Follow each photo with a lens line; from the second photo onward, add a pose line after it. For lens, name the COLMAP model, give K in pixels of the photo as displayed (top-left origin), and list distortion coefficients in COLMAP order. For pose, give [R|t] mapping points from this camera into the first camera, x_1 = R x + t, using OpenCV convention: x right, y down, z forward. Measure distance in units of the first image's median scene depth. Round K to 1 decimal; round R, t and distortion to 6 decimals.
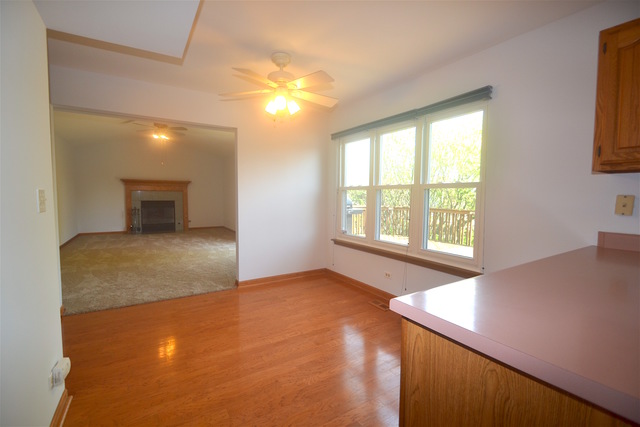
lens RADIAL K [[286.7, 0, 314.8], [0, 286.7, 215.1], [0, 0, 1]] dist [0.016716, -0.015608]
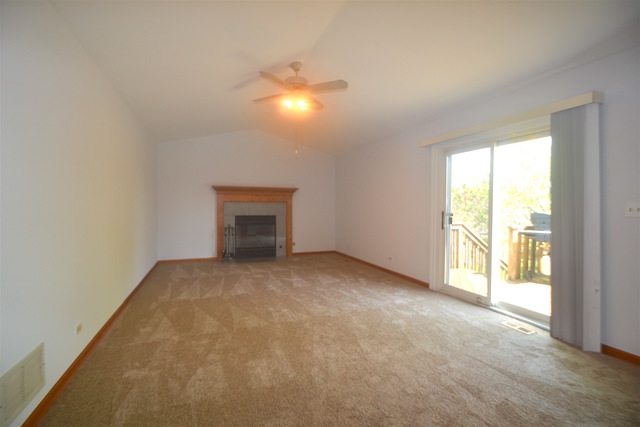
lens RADIAL K [[286.7, 0, 314.8], [0, 286.7, 215.1], [0, 0, 1]] dist [0.016716, -0.015608]
pose [[0.983651, 0.004786, -0.180024, -0.272610], [-0.011631, 0.999248, -0.036986, -0.026374], [0.179712, 0.038475, 0.982967, 0.318718]]
